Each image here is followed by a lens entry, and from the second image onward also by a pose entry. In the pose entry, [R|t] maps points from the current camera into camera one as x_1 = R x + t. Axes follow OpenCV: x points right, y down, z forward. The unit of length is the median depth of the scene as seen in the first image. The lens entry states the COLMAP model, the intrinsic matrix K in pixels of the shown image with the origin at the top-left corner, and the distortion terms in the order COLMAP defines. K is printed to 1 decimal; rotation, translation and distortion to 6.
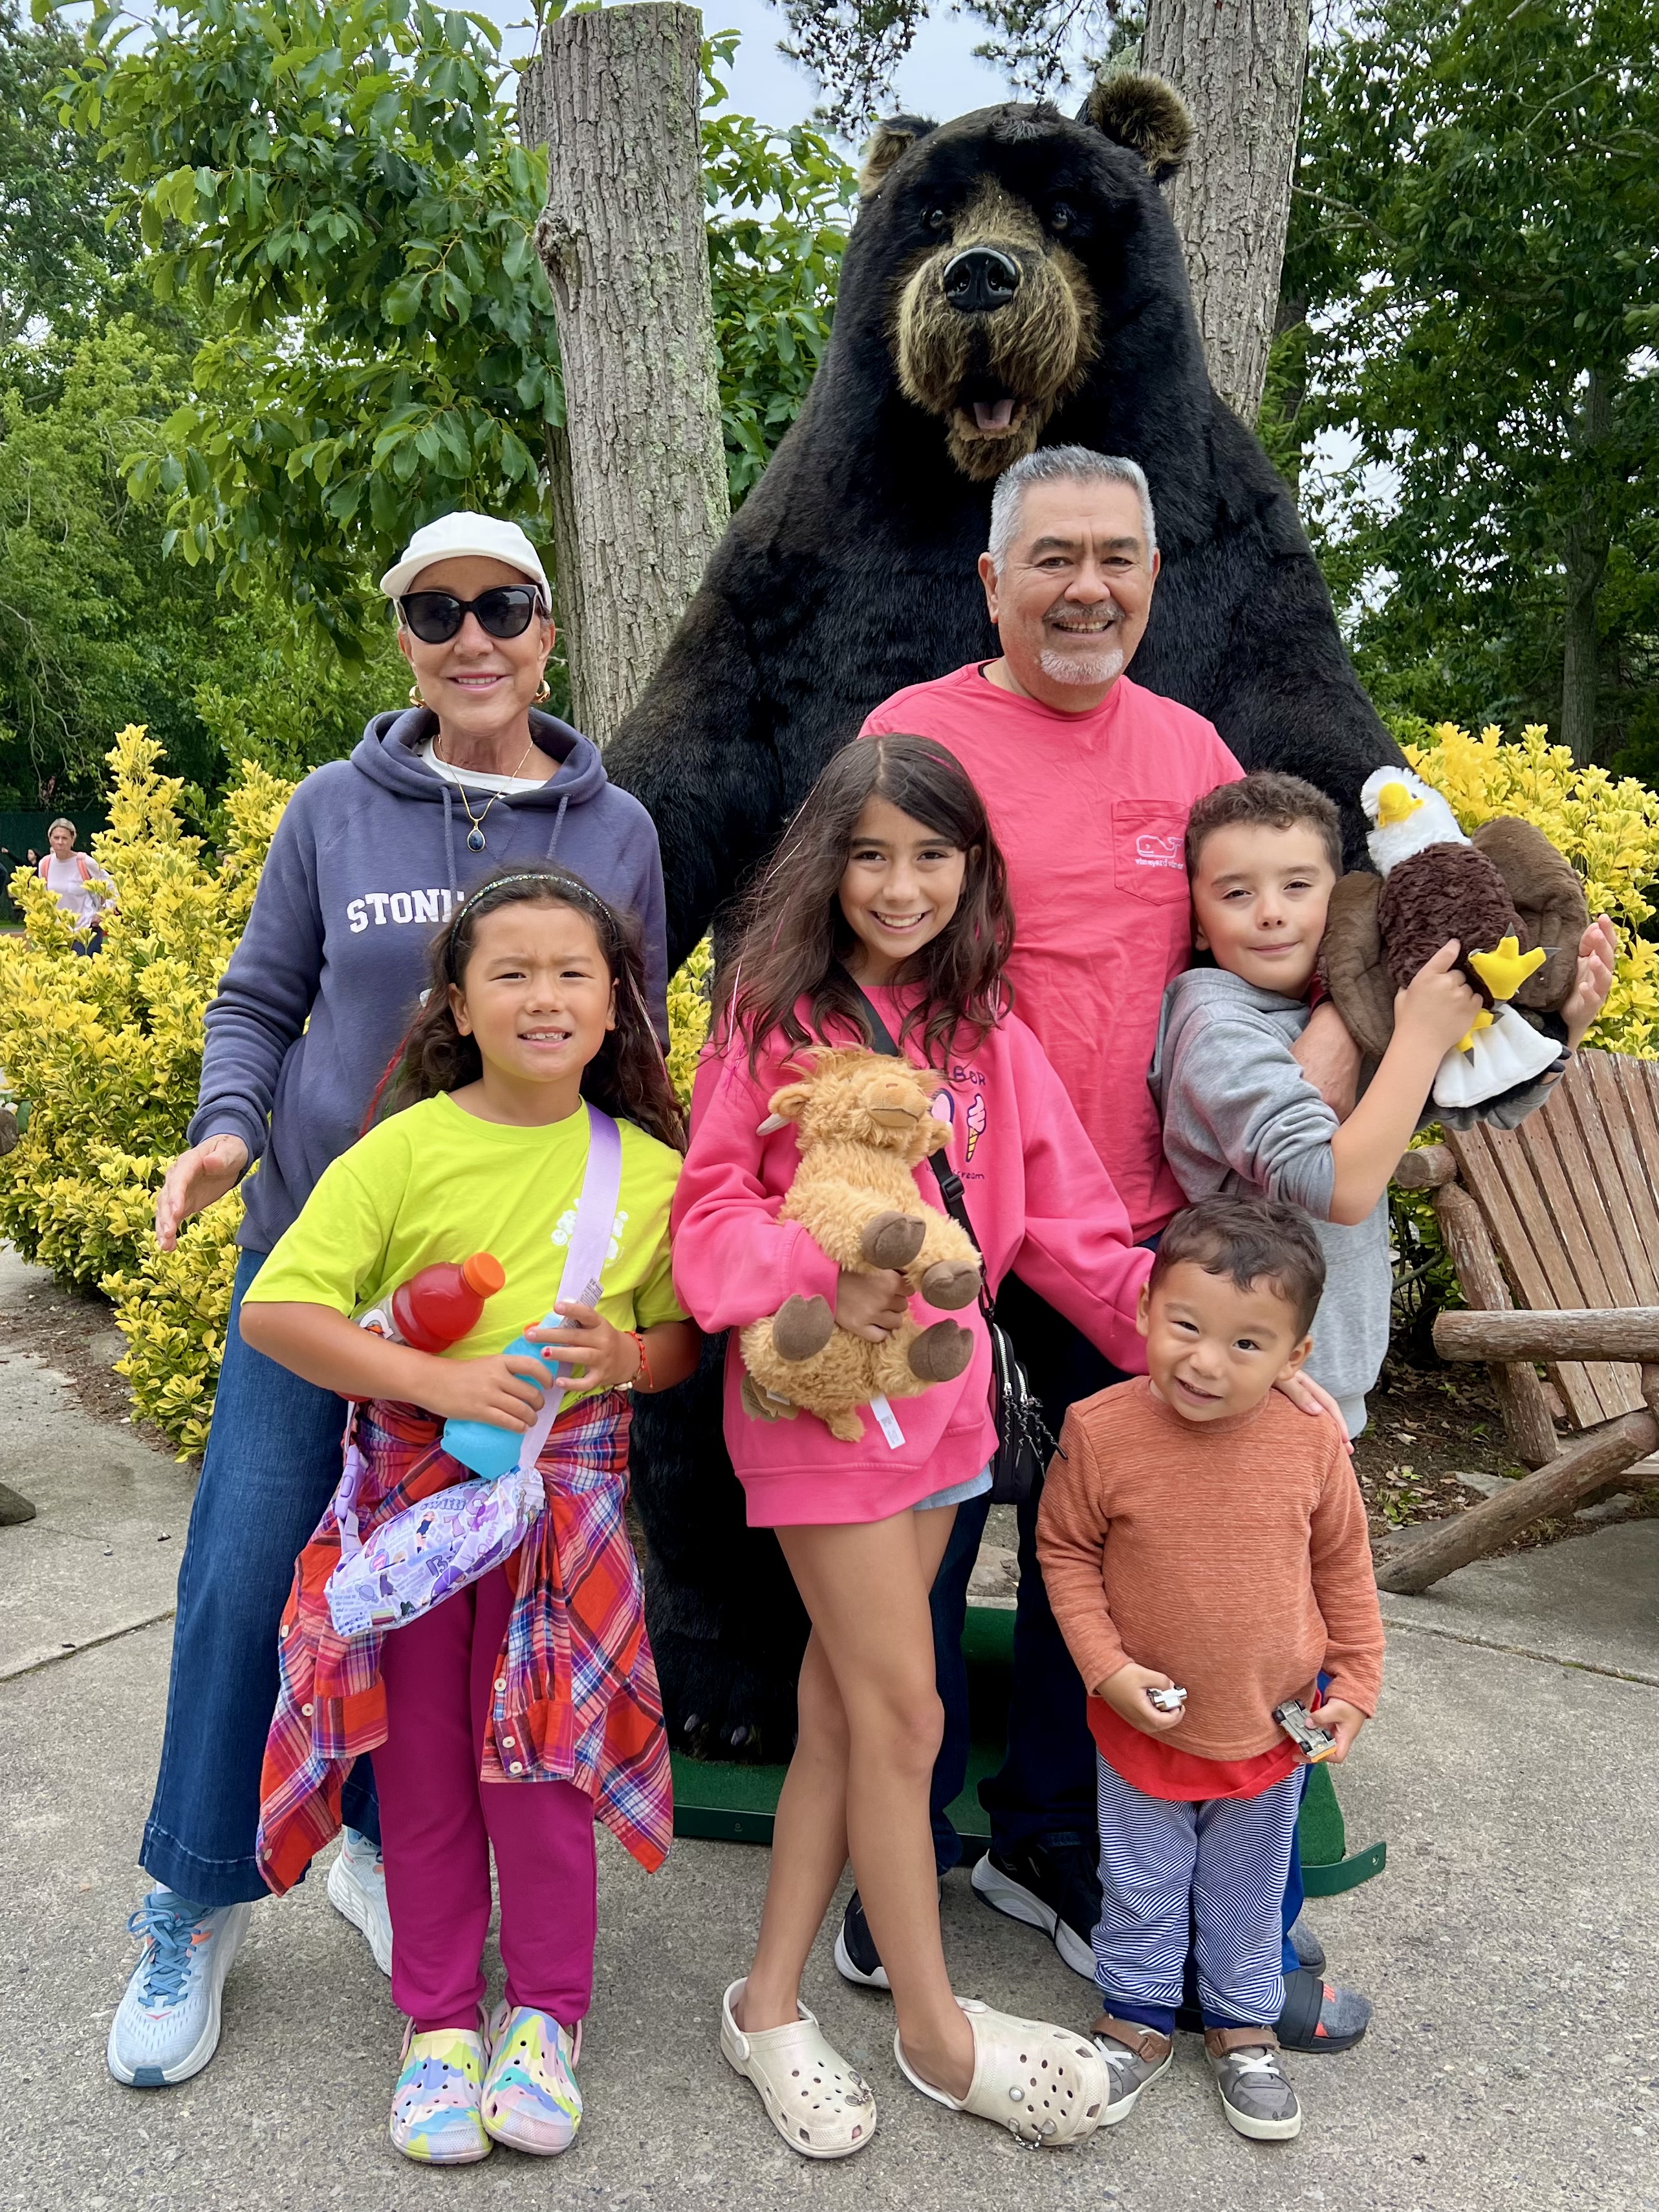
lens RADIAL K [[2015.8, 0, 722.4], [0, 2015.8, 1108.4], [0, 0, 1]] dist [0.015345, -0.010293]
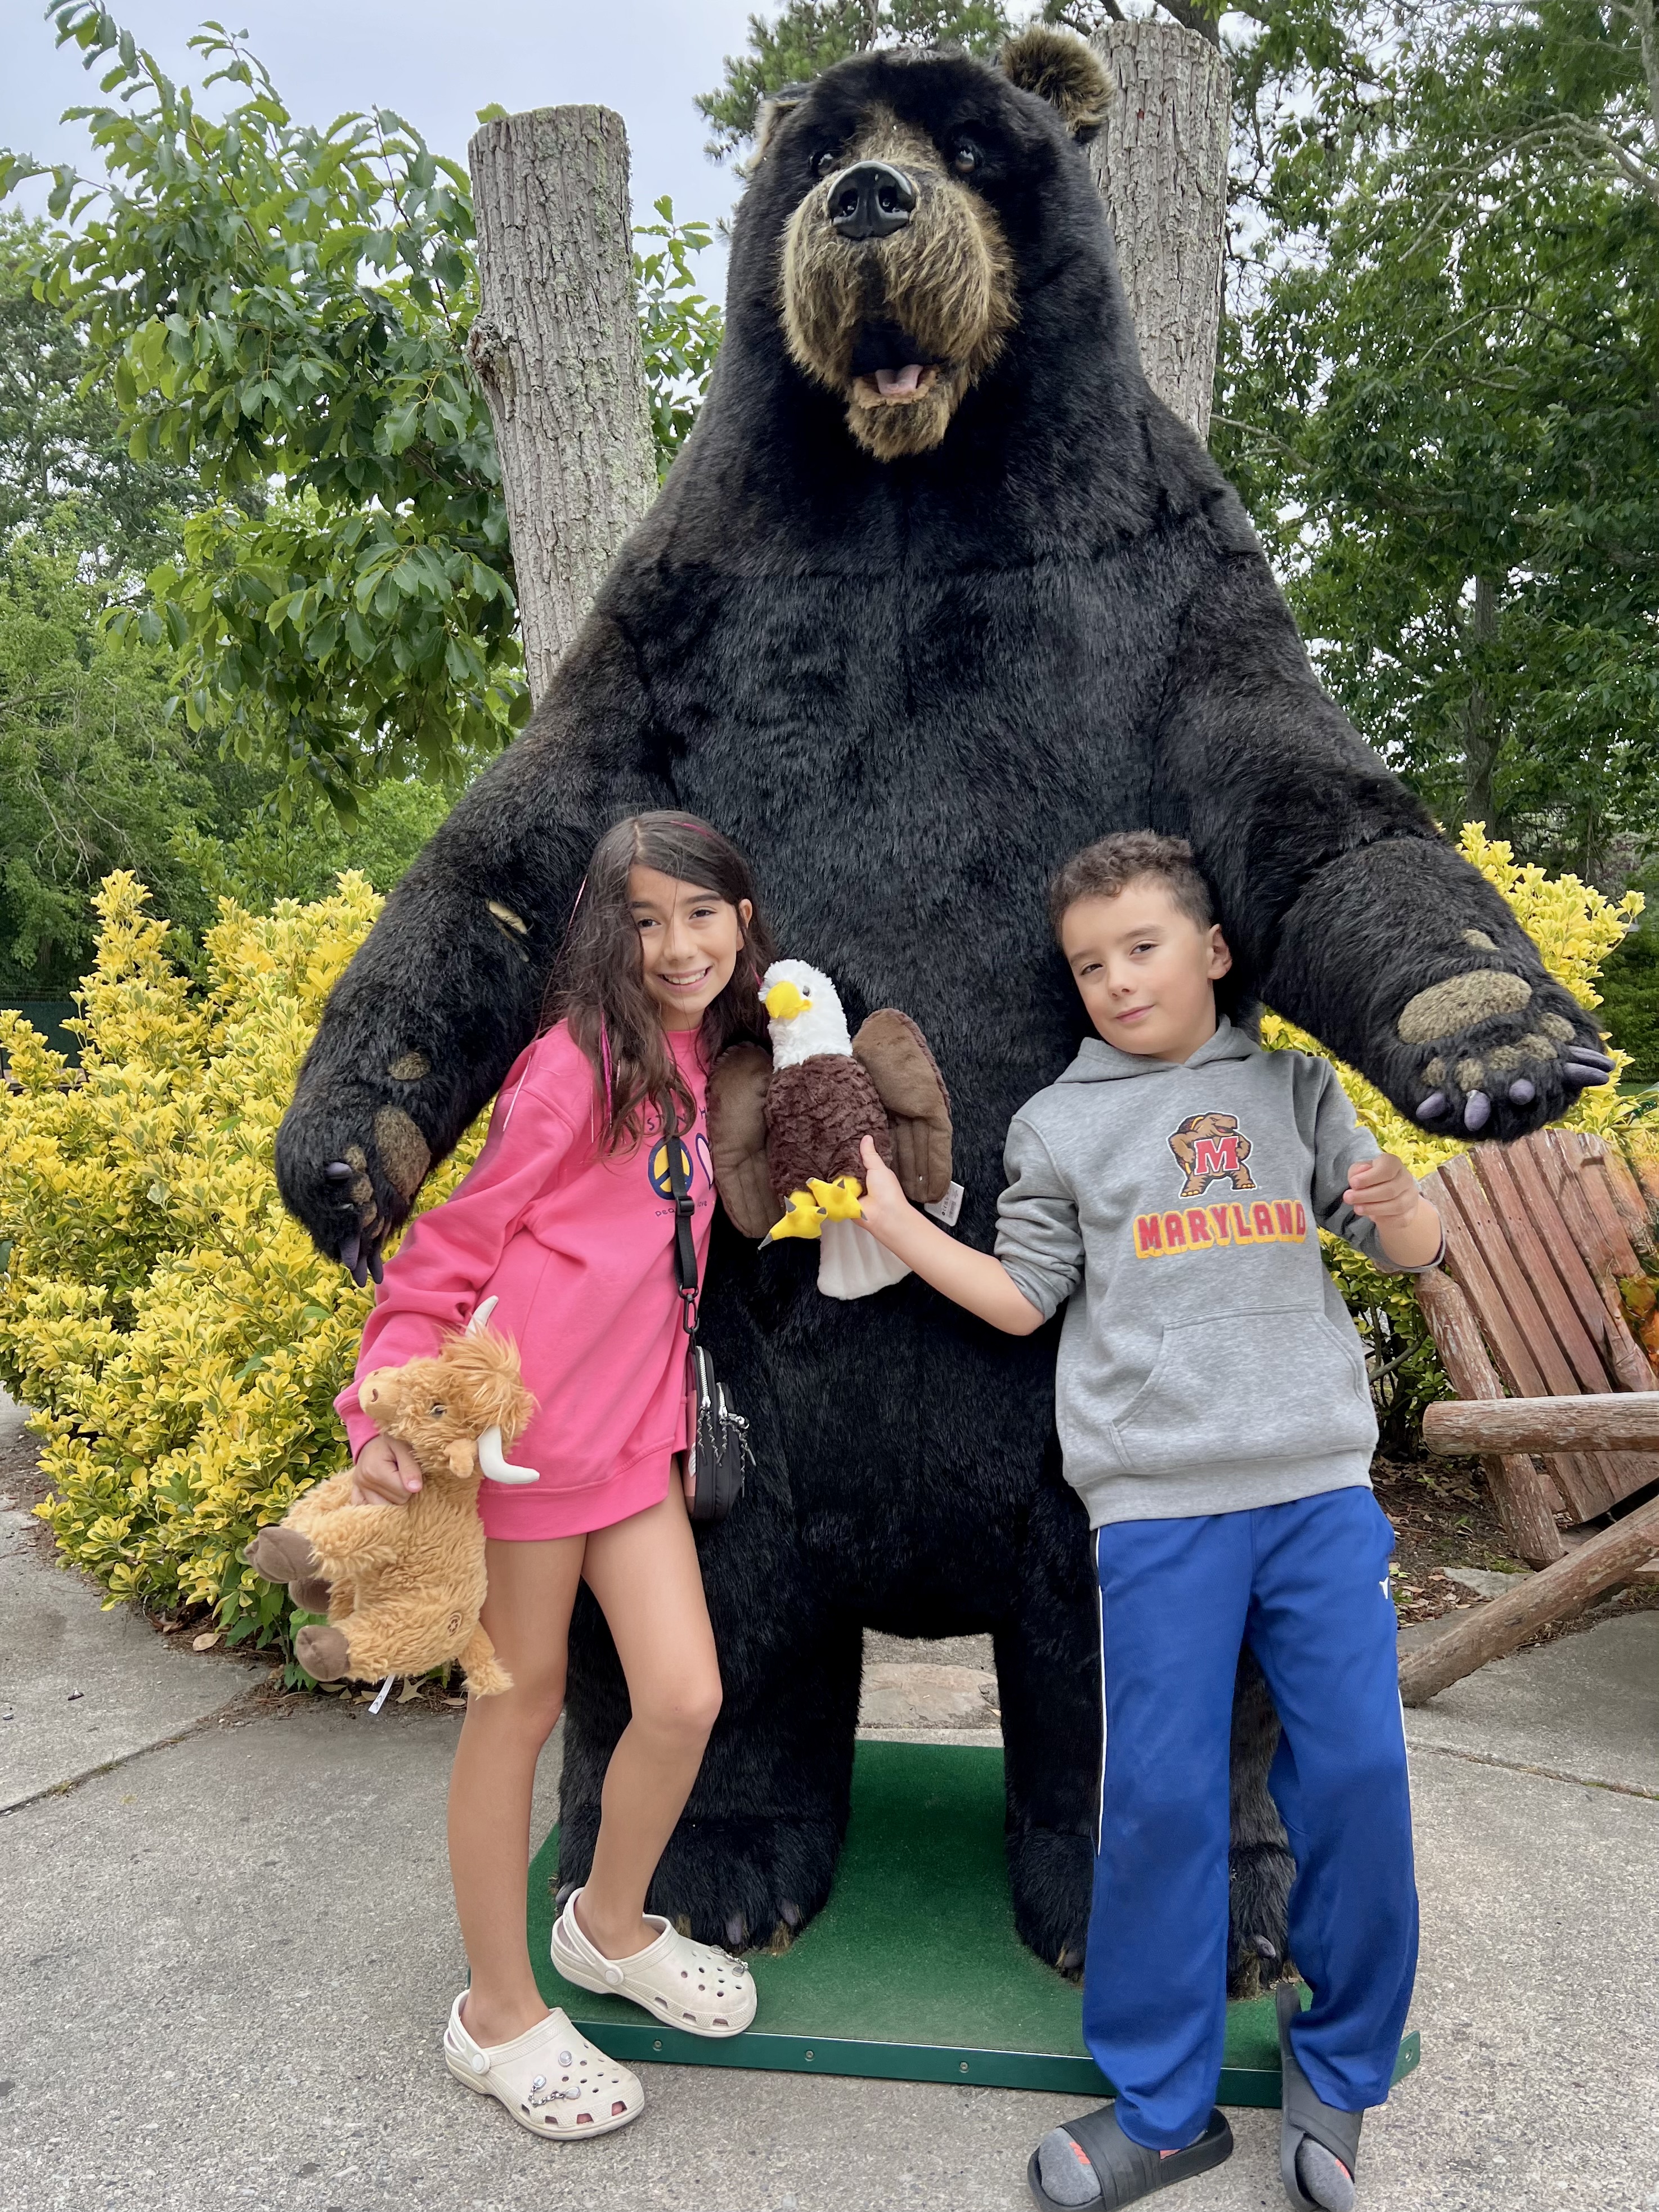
lens RADIAL K [[1746.2, 0, 817.4], [0, 1746.2, 1156.5], [0, 0, 1]] dist [0.026808, -0.030810]
pose [[0.998953, -0.029142, 0.035268, 0.037717], [0.030945, 0.998184, -0.051684, 0.016512], [-0.033698, 0.052722, 0.998041, 0.158296]]
